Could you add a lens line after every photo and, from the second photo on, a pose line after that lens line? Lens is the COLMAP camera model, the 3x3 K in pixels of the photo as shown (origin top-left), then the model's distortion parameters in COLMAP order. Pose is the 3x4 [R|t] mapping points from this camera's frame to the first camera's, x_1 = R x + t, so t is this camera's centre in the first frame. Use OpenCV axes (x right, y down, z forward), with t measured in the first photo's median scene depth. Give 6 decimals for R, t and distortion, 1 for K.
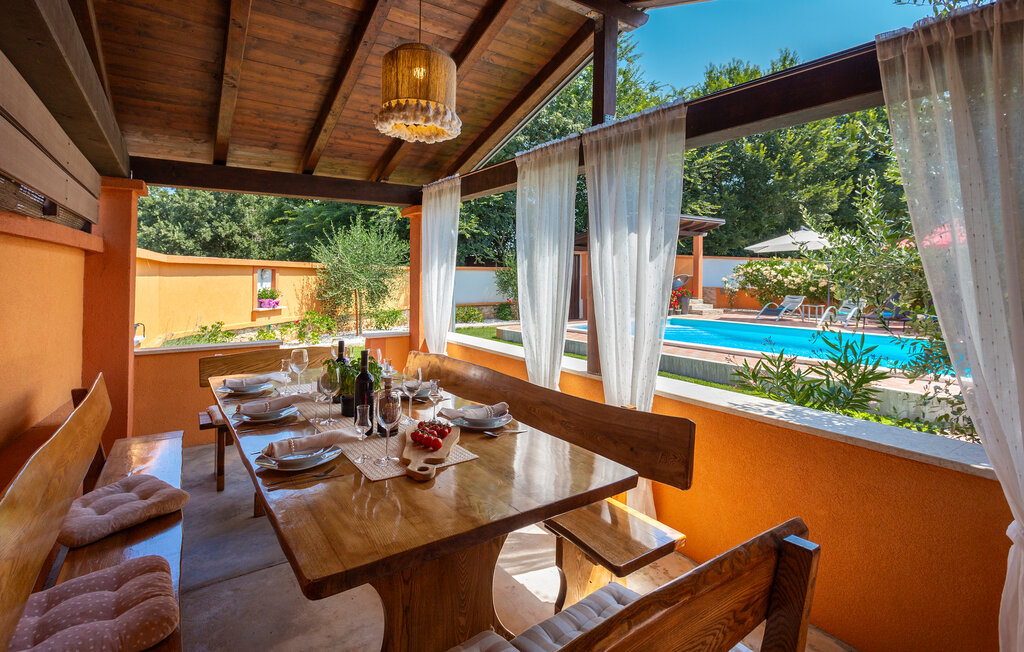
lens RADIAL K [[490.7, 0, 498.5], [0, 490.7, 273.3], [0, 0, 1]] dist [0.003410, 0.003158]
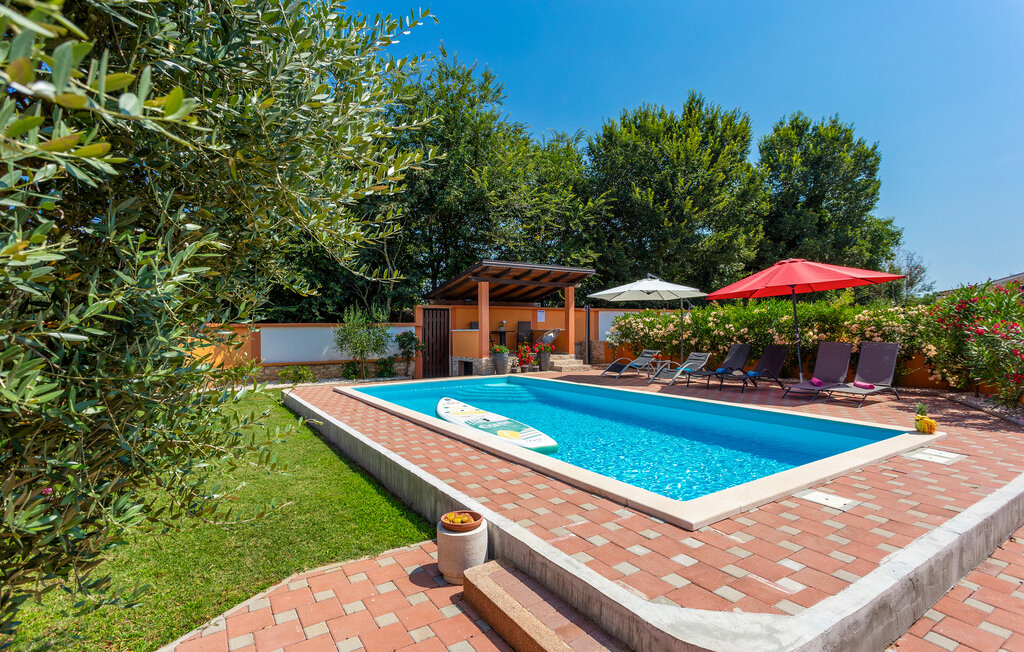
lens RADIAL K [[490.7, 0, 506.3], [0, 490.7, 325.1], [0, 0, 1]] dist [0.003410, 0.003158]
pose [[0.999873, -0.011889, -0.010579, 0.295238], [0.011810, 0.999902, -0.007562, 0.002410], [0.010668, 0.007436, 0.999915, 0.063163]]
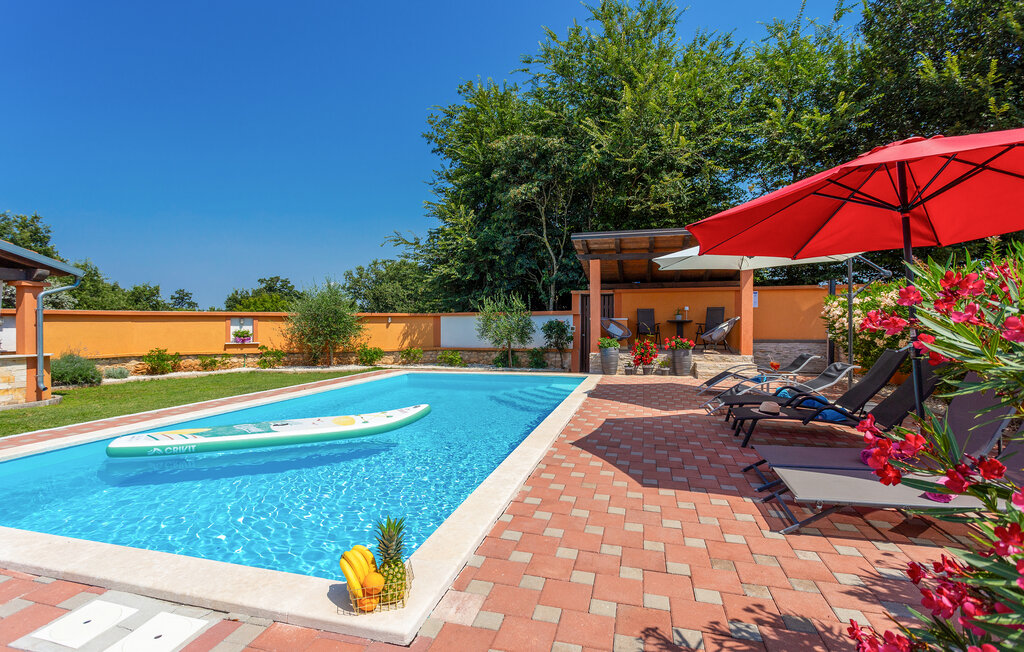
lens RADIAL K [[490.7, 0, 506.4], [0, 490.7, 323.8], [0, 0, 1]] dist [0.003410, 0.003158]
pose [[0.651960, -0.005779, -0.758231, 0.682496], [0.005991, 0.999979, -0.002470, 0.012181], [0.758230, -0.002932, 0.651981, 0.355479]]
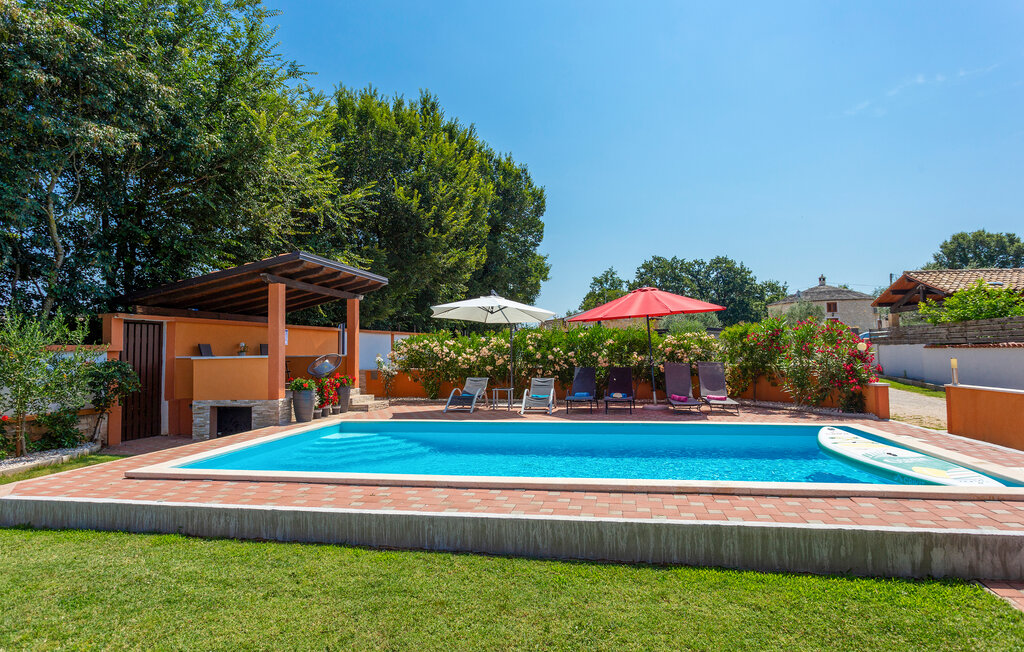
lens RADIAL K [[574.6, 0, 512.1], [0, 574.6, 328.9], [0, 0, 1]] dist [-0.010867, -0.000906]
pose [[0.706255, 0.012458, 0.707848, -0.017513], [0.016051, 0.999306, -0.033603, -0.001231], [-0.707775, 0.035094, 0.705565, 0.255455]]
